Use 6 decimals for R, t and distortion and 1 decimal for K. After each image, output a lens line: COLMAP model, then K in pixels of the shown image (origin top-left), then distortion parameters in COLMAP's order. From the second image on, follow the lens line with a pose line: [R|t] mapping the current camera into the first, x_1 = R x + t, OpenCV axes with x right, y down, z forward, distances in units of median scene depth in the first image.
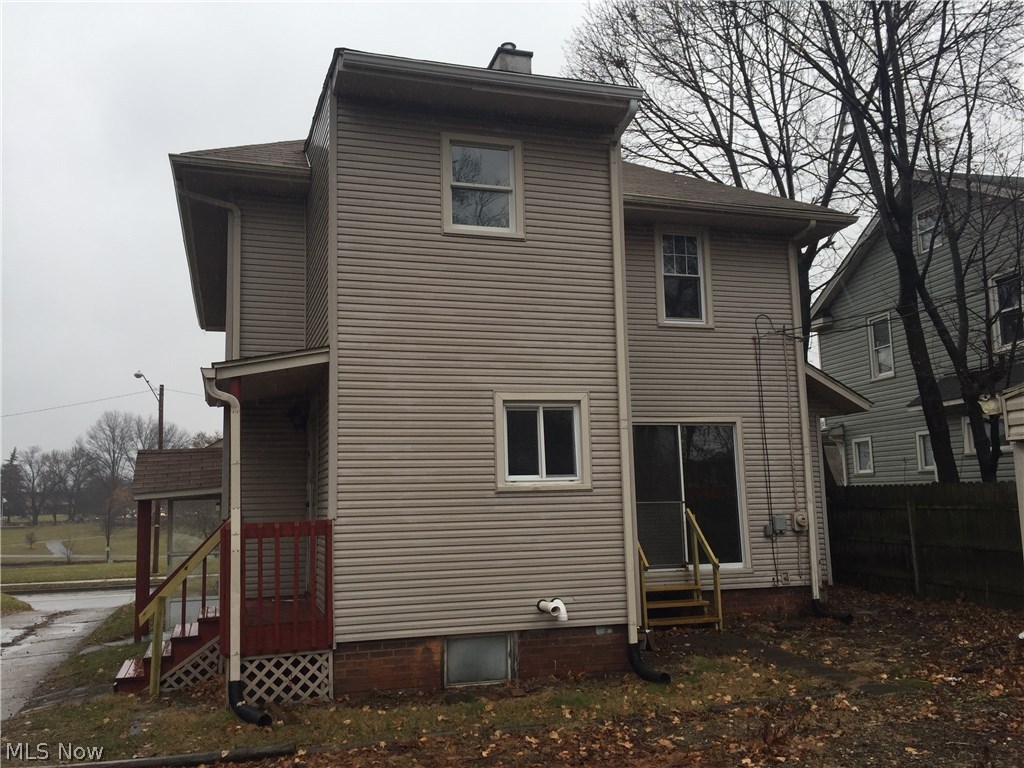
lens RADIAL K [[851.3, 0, 512.0], [0, 851.3, 384.0], [0, 0, 1]] dist [0.007492, 0.008623]
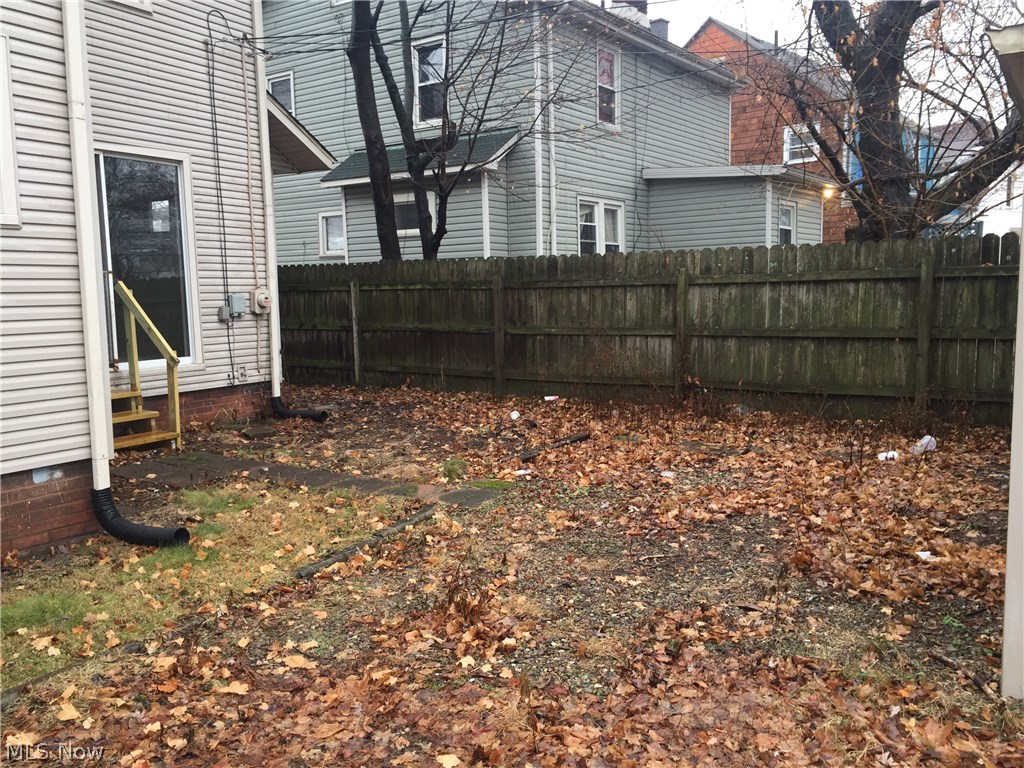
lens RADIAL K [[851.3, 0, 512.0], [0, 851.3, 384.0], [0, 0, 1]] dist [0.007492, 0.008623]
pose [[0.710381, -0.067774, 0.700547, -0.050415], [-0.093069, 0.977567, 0.188949, 0.066838], [-0.697637, -0.199425, 0.688137, 0.291073]]
